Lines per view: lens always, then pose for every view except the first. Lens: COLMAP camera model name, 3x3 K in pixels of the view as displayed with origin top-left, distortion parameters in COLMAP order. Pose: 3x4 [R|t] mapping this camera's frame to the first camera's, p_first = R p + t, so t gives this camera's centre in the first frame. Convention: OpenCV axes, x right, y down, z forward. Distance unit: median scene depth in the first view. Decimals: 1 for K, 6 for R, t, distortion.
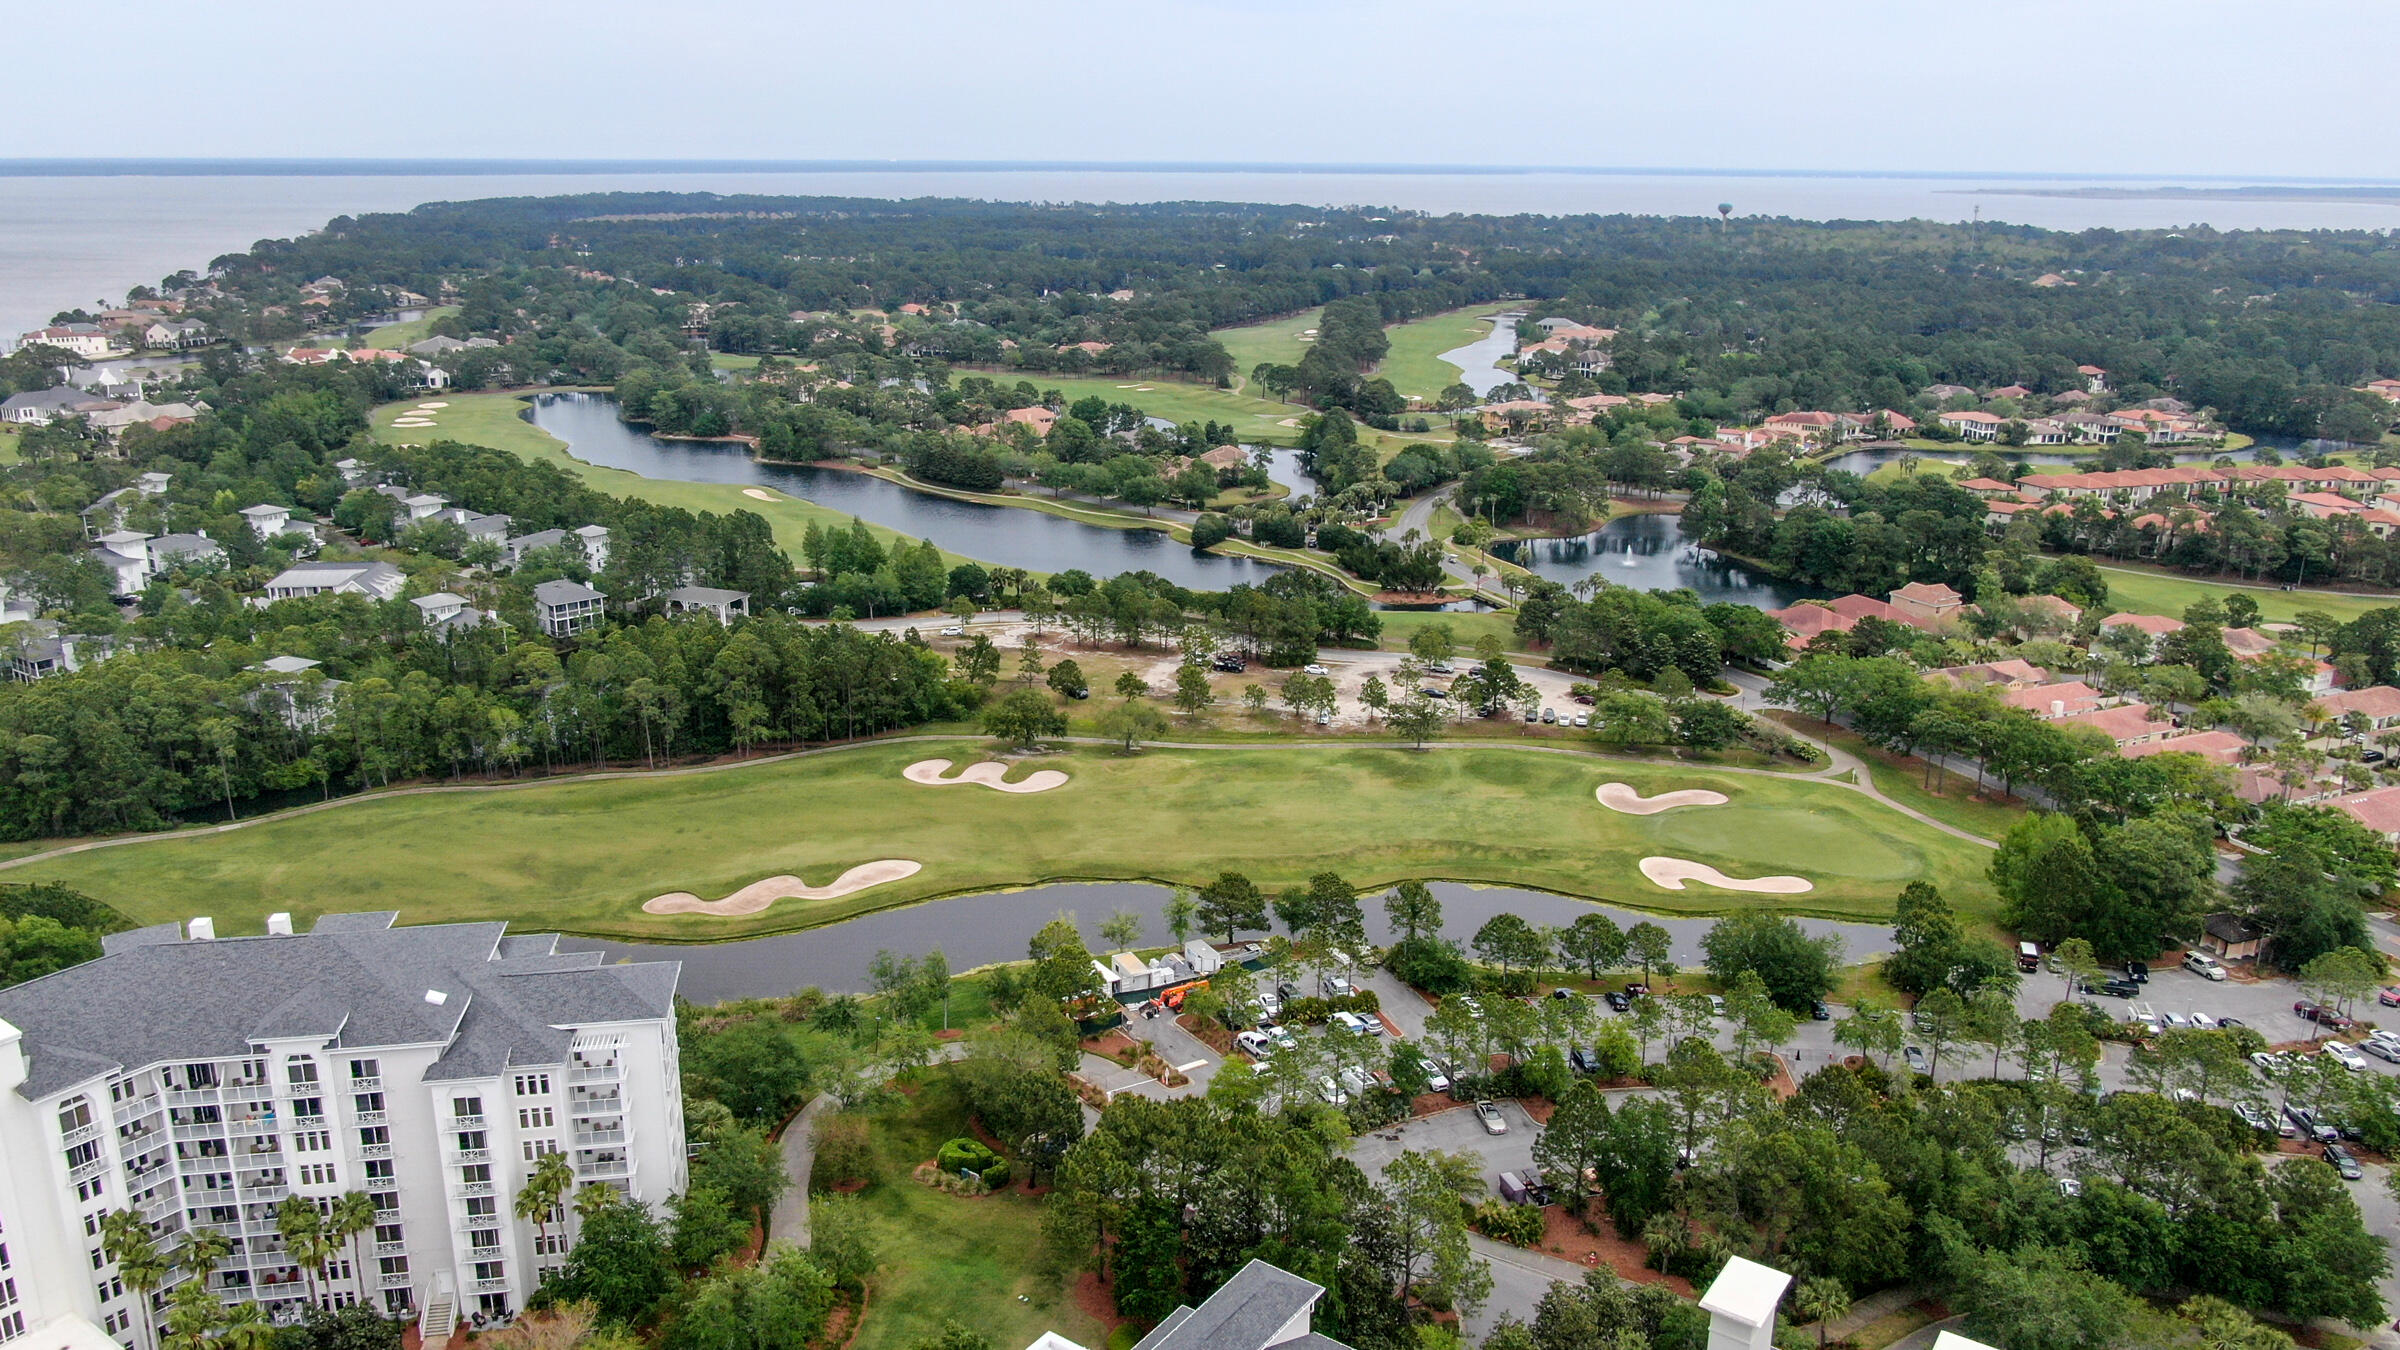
lens RADIAL K [[1794.3, 0, 1199.7], [0, 1794.3, 671.3], [0, 0, 1]] dist [-0.002943, 0.001405]
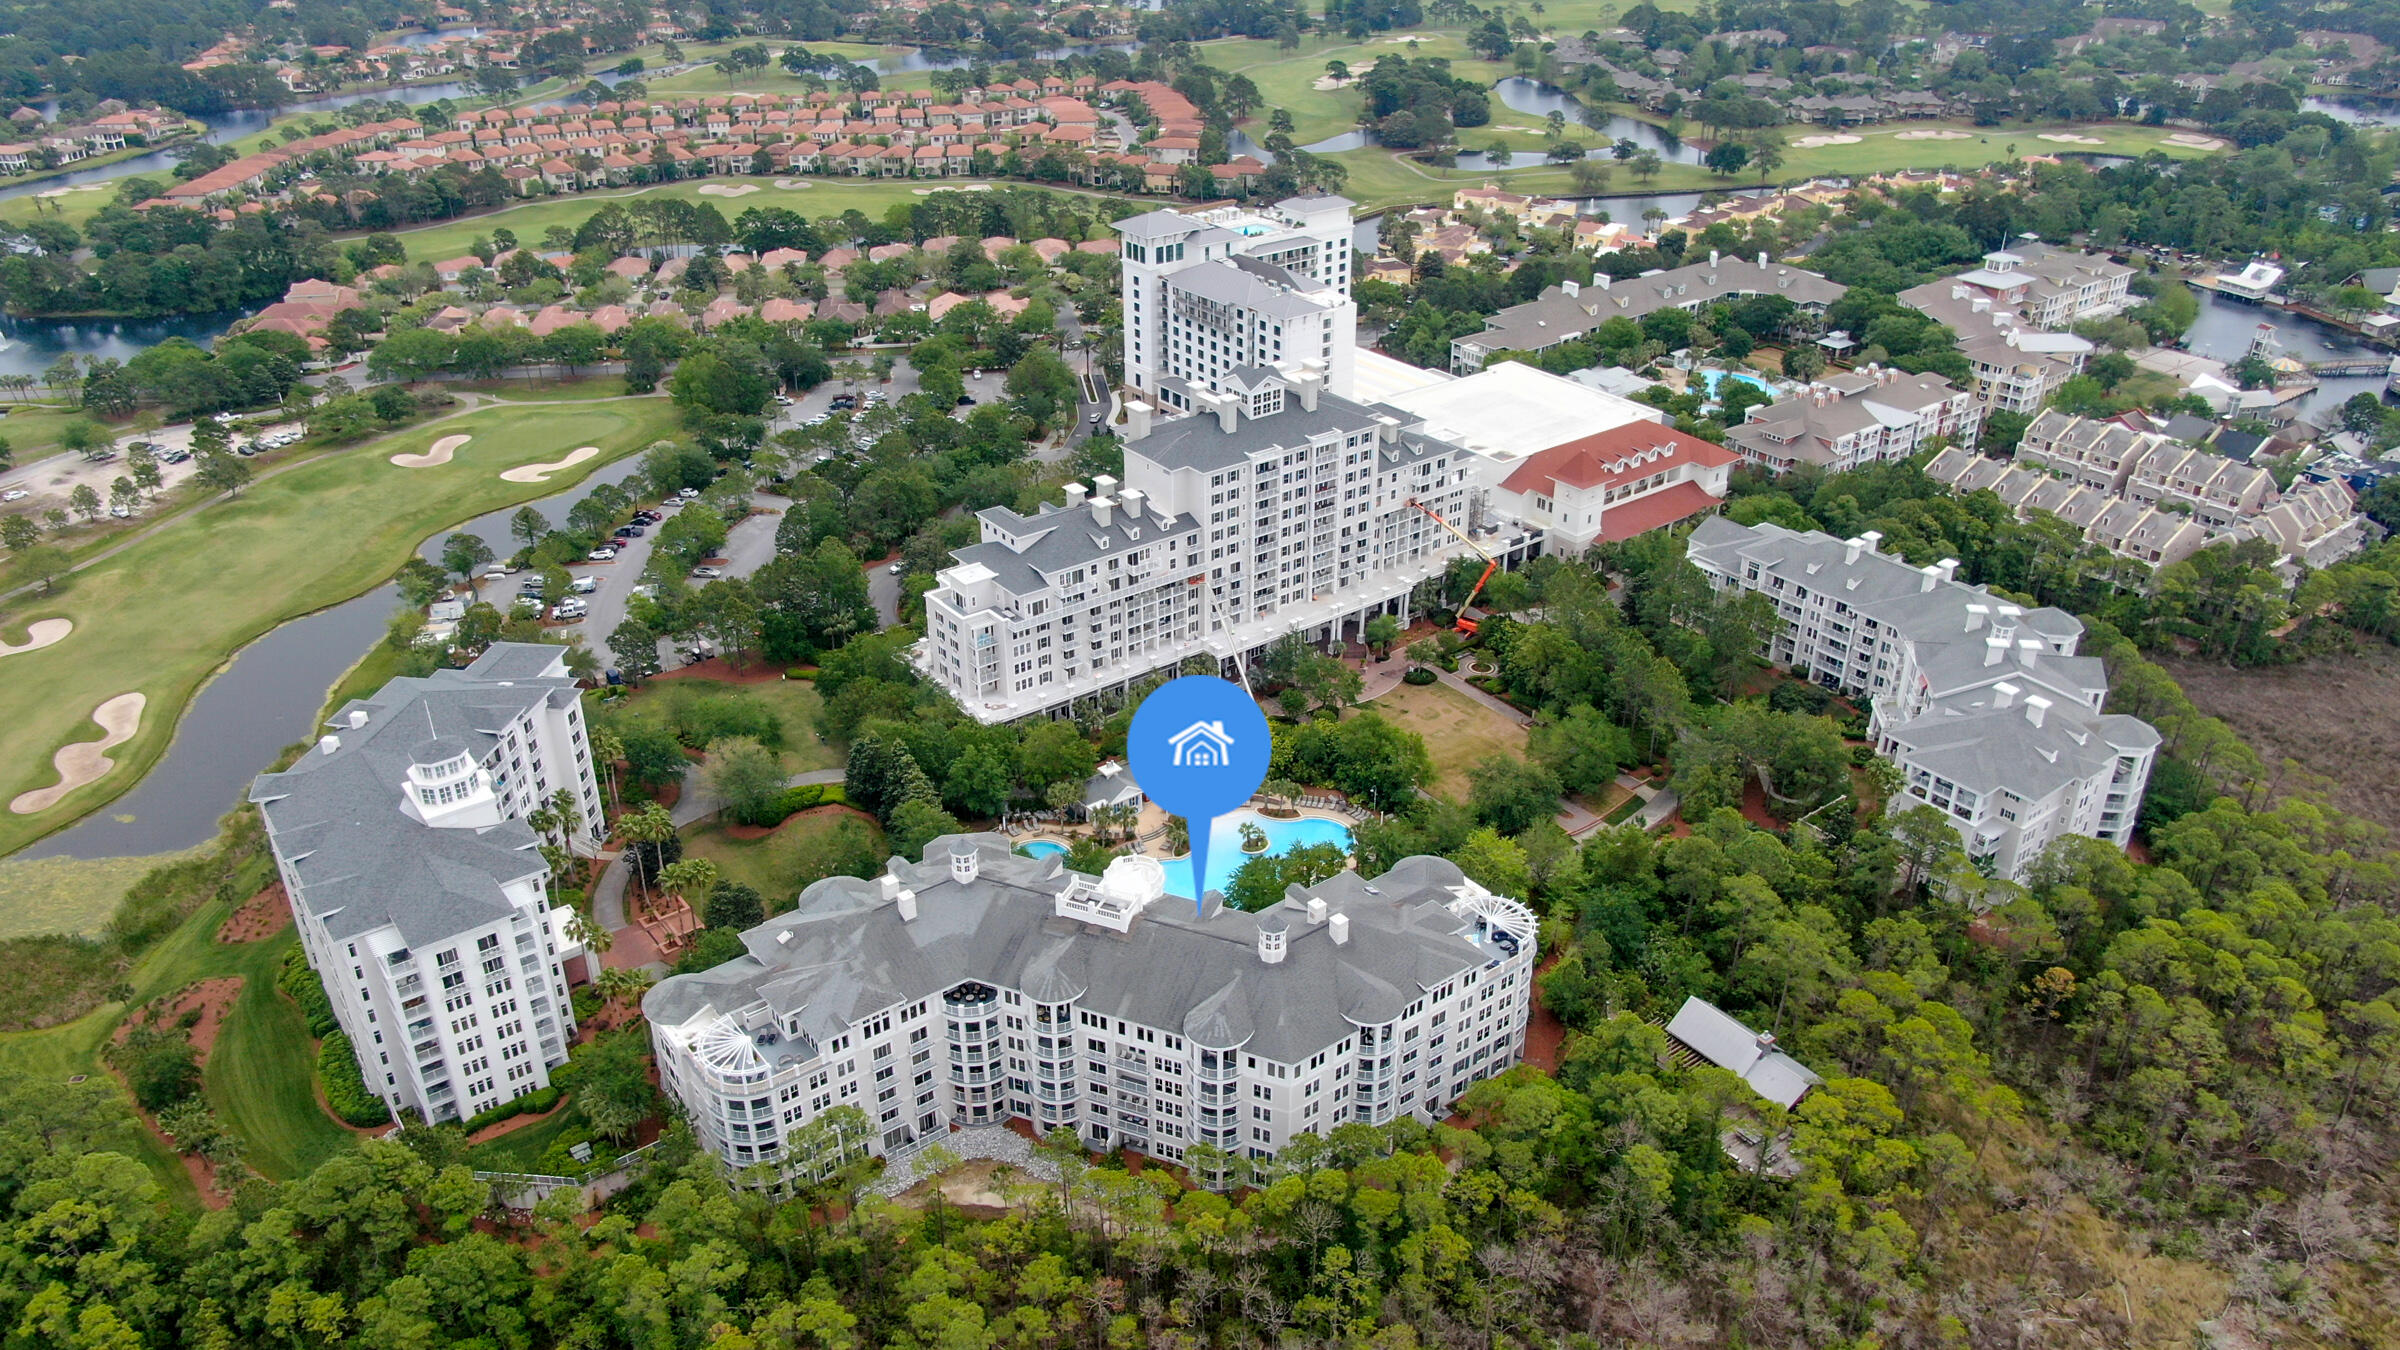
lens RADIAL K [[1730.2, 0, 1199.0], [0, 1730.2, 678.9], [0, 0, 1]] dist [-0.020018, 0.017694]
pose [[0.312522, -0.460818, 0.830648, -0.906443], [0.274935, 0.880902, 0.385256, -0.153635], [-0.909253, 0.107973, 0.401996, -0.127051]]
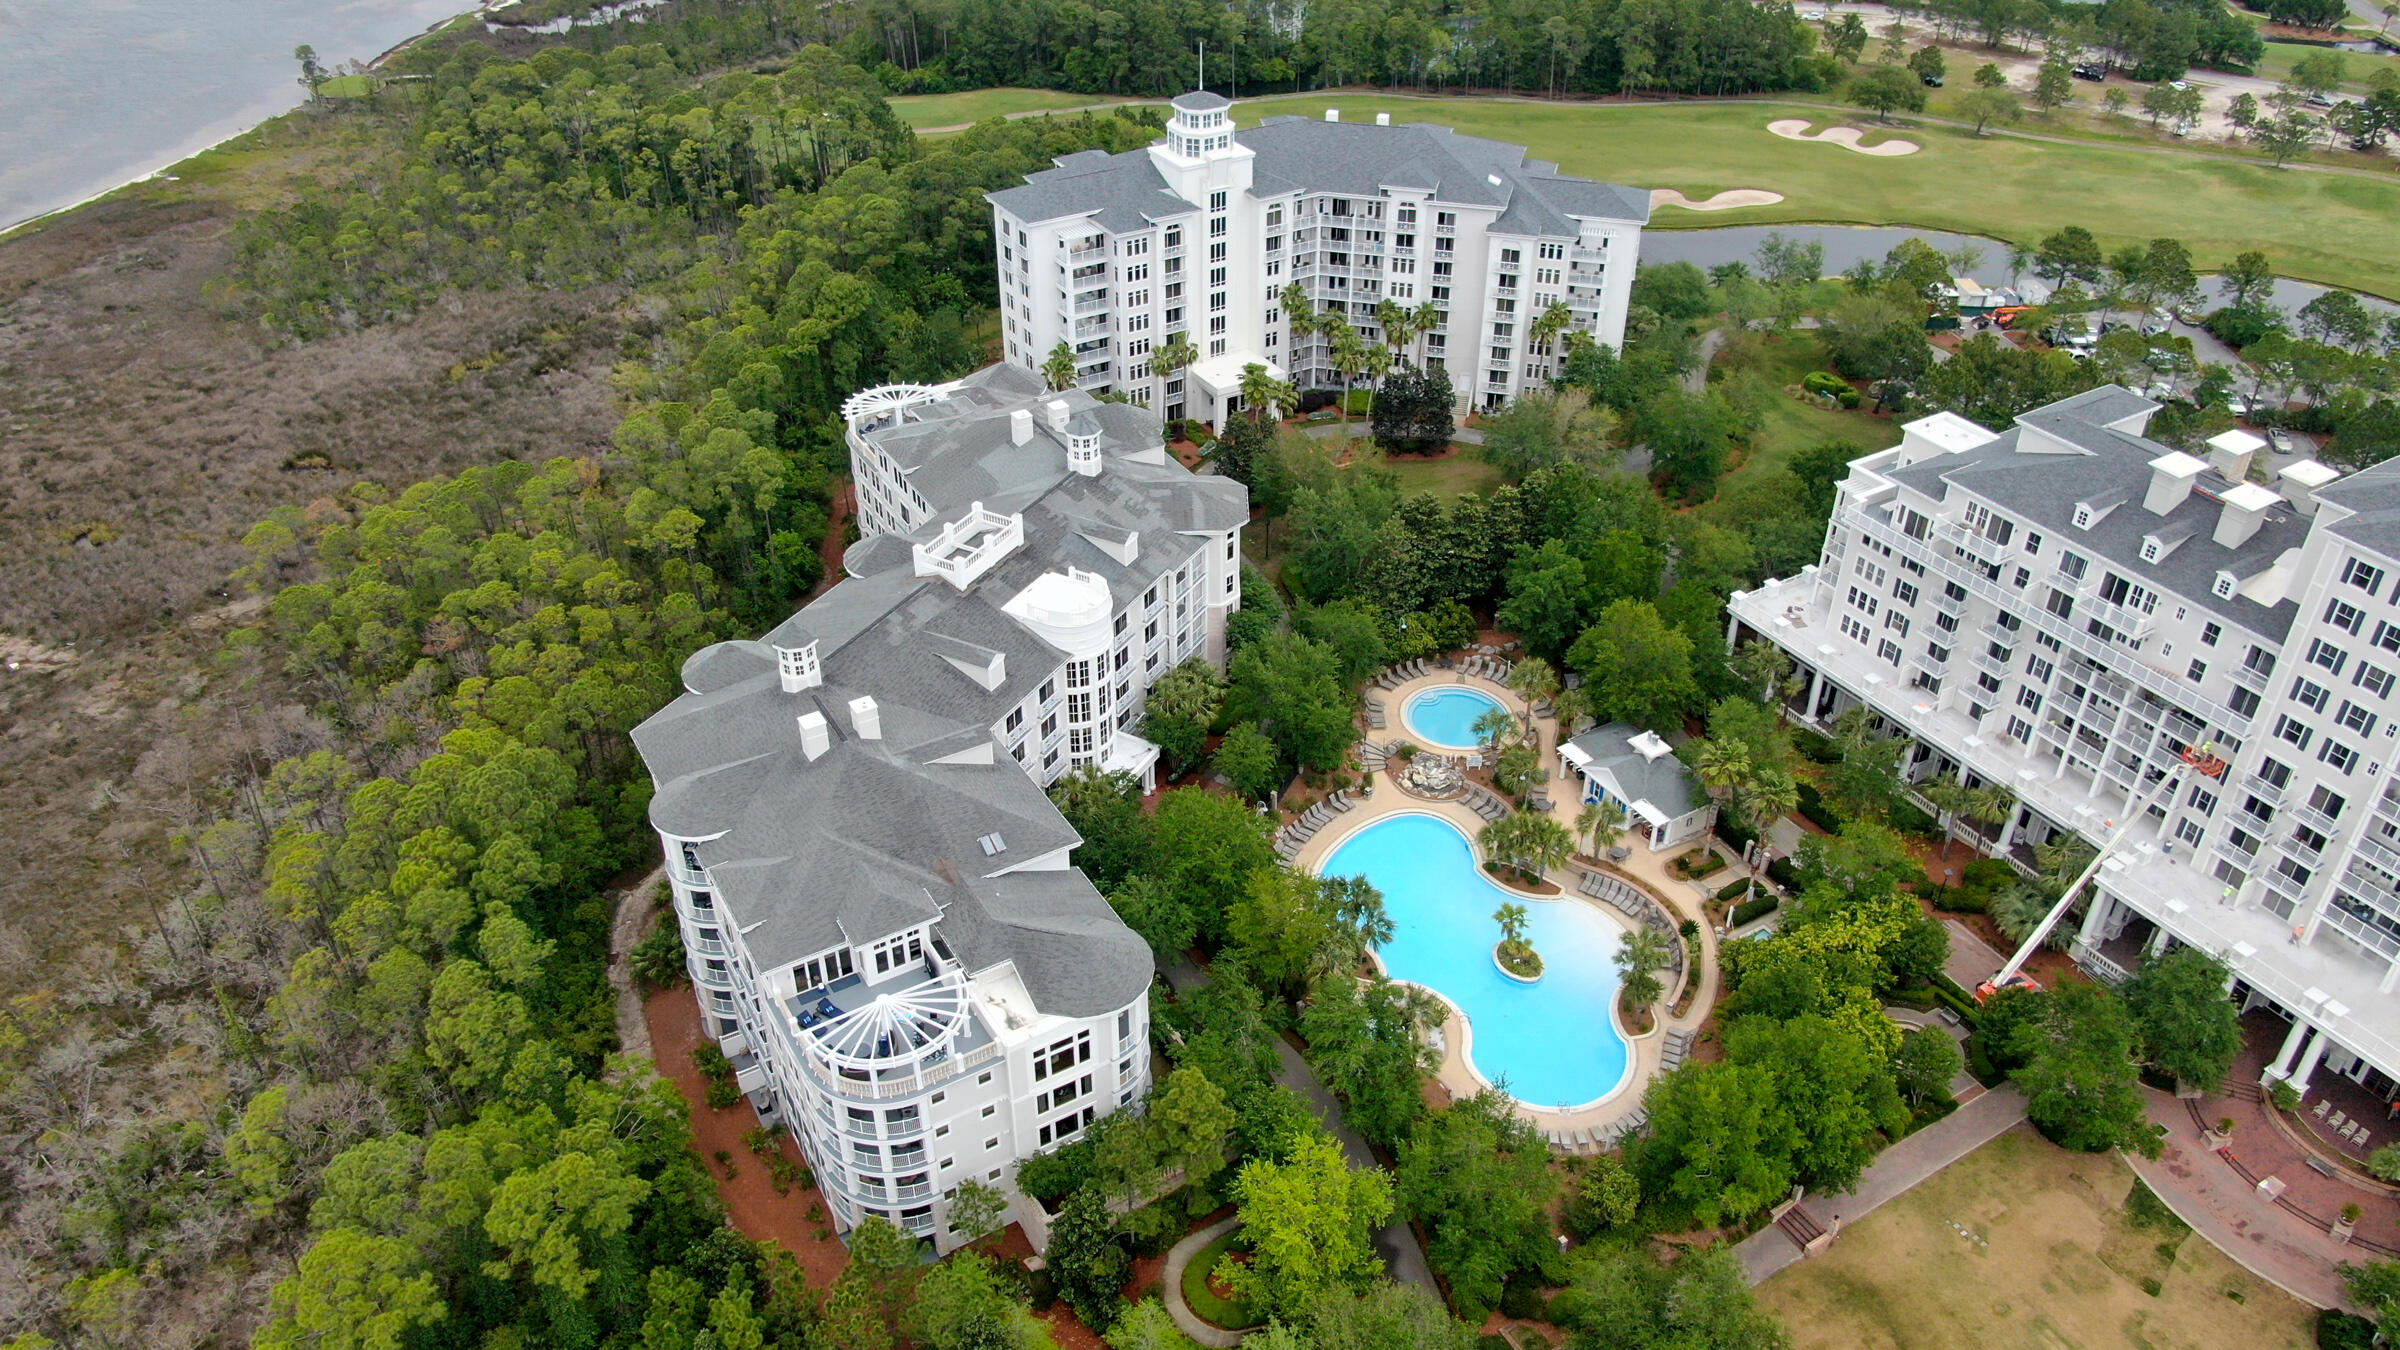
lens RADIAL K [[1730.2, 0, 1202.6], [0, 1730.2, 678.6], [0, 0, 1]] dist [-0.020018, 0.017694]
pose [[0.912330, 0.228953, -0.339463, -0.046970], [-0.111577, 0.936696, 0.331891, 0.071799], [0.393961, -0.264918, 0.880121, -0.234813]]
